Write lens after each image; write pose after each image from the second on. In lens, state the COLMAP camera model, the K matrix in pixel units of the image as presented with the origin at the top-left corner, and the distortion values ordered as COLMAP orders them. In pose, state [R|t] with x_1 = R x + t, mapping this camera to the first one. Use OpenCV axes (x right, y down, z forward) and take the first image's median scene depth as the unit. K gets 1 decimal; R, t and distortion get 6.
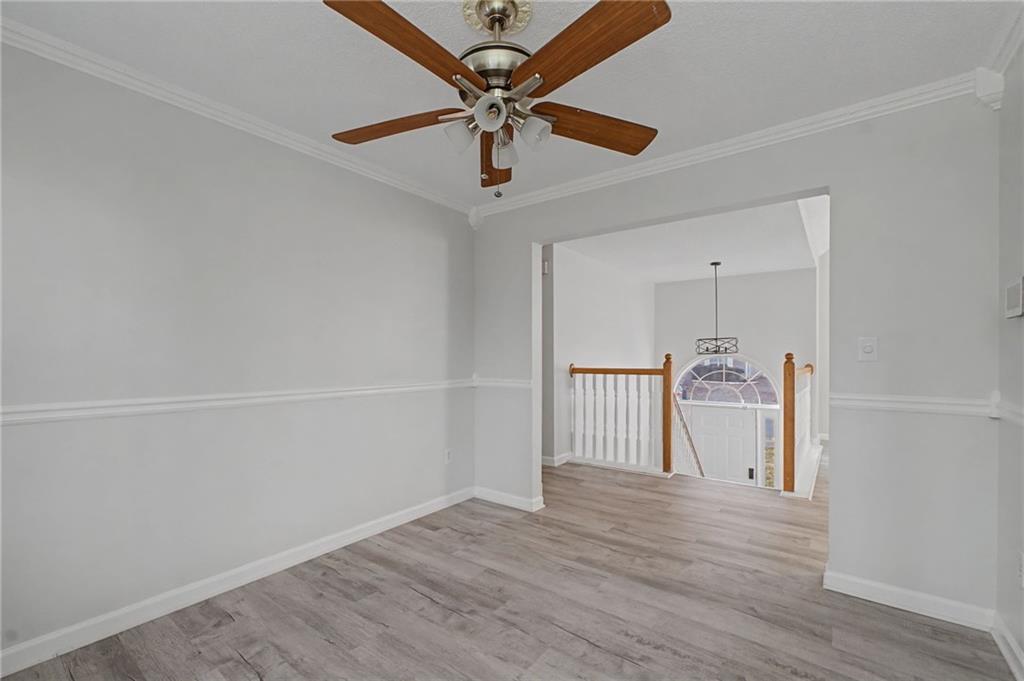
lens RADIAL K [[436.5, 0, 496.9], [0, 436.5, 359.4], [0, 0, 1]] dist [0.001098, 0.001519]
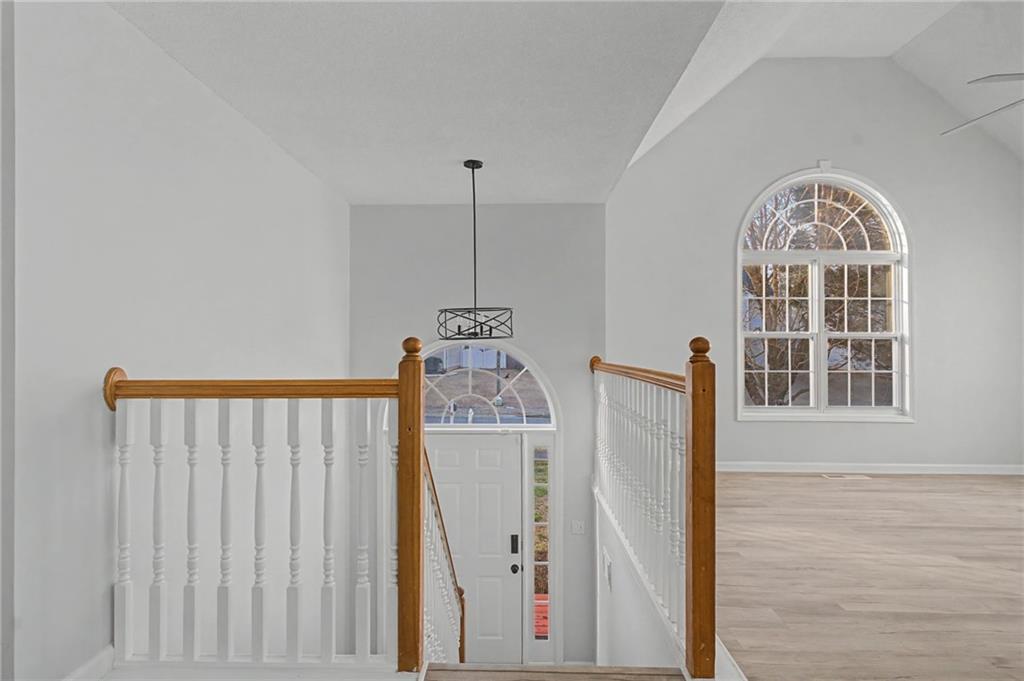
lens RADIAL K [[556.9, 0, 509.5], [0, 556.9, 343.2], [0, 0, 1]] dist [0.008958, 0.004700]
pose [[0.797950, 0.001354, 0.602722, 0.155123], [0.002706, 0.999979, -0.005829, -0.004498], [-0.602718, 0.006282, 0.797930, 0.502702]]
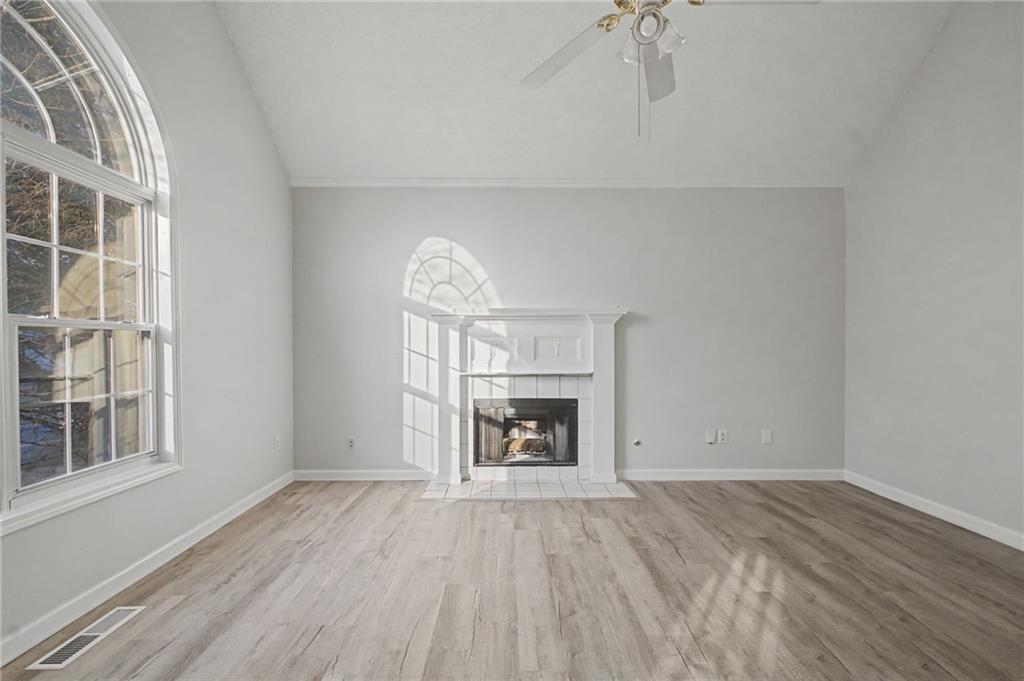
lens RADIAL K [[436.5, 0, 506.2], [0, 436.5, 348.4], [0, 0, 1]] dist [0.001098, 0.001519]
pose [[-0.621613, -0.009892, 0.783262, 0.753402], [0.002739, 0.999887, 0.014802, -0.007544], [-0.783320, 0.011346, -0.621515, 0.896555]]
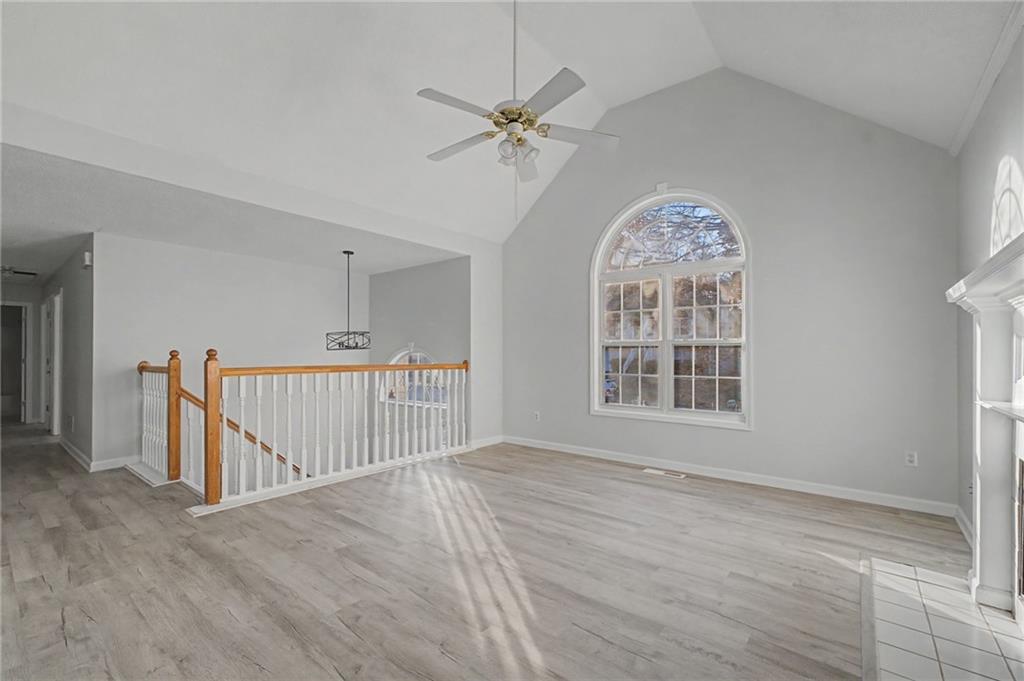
lens RADIAL K [[436.5, 0, 507.2], [0, 436.5, 355.3], [0, 0, 1]] dist [0.001098, 0.001519]
pose [[0.999916, -0.003192, -0.012591, 0.946641], [0.003197, 0.999995, 0.000325, 0.000128], [0.012590, -0.000365, 0.999921, 0.083857]]
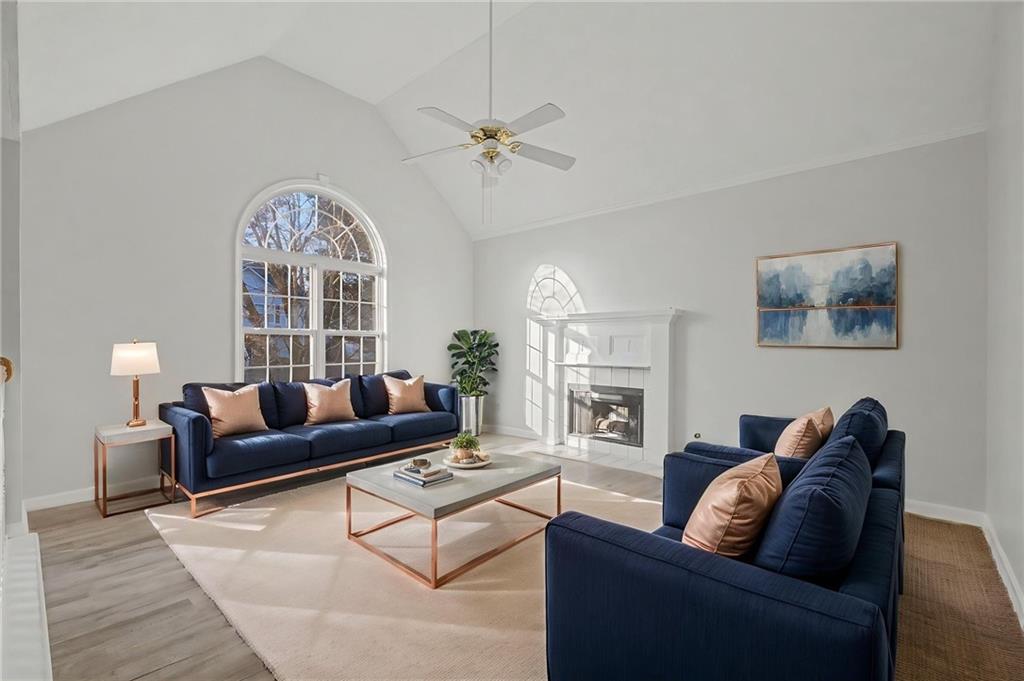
lens RADIAL K [[436.5, 0, 508.6], [0, 436.5, 338.3], [0, 0, 1]] dist [0.001098, 0.001519]
pose [[0.060206, 0.009950, 0.998136, 0.373088], [0.001052, 0.999949, -0.010032, -0.001977], [-0.998185, 0.001654, 0.060192, 0.540442]]
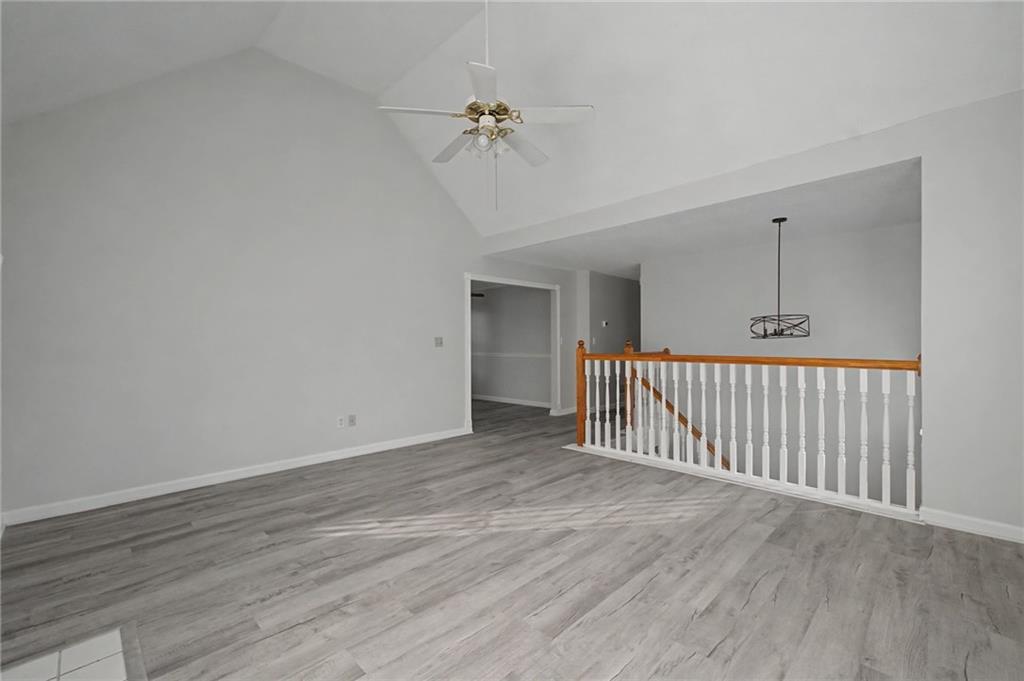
lens RADIAL K [[436.5, 0, 507.4], [0, 436.5, 343.7], [0, 0, 1]] dist [0.001098, 0.001519]
pose [[-0.115709, -0.004120, -0.993275, 1.468100], [0.001475, 0.999990, -0.004320, 0.001089], [0.993282, -0.001965, -0.115702, 0.682331]]
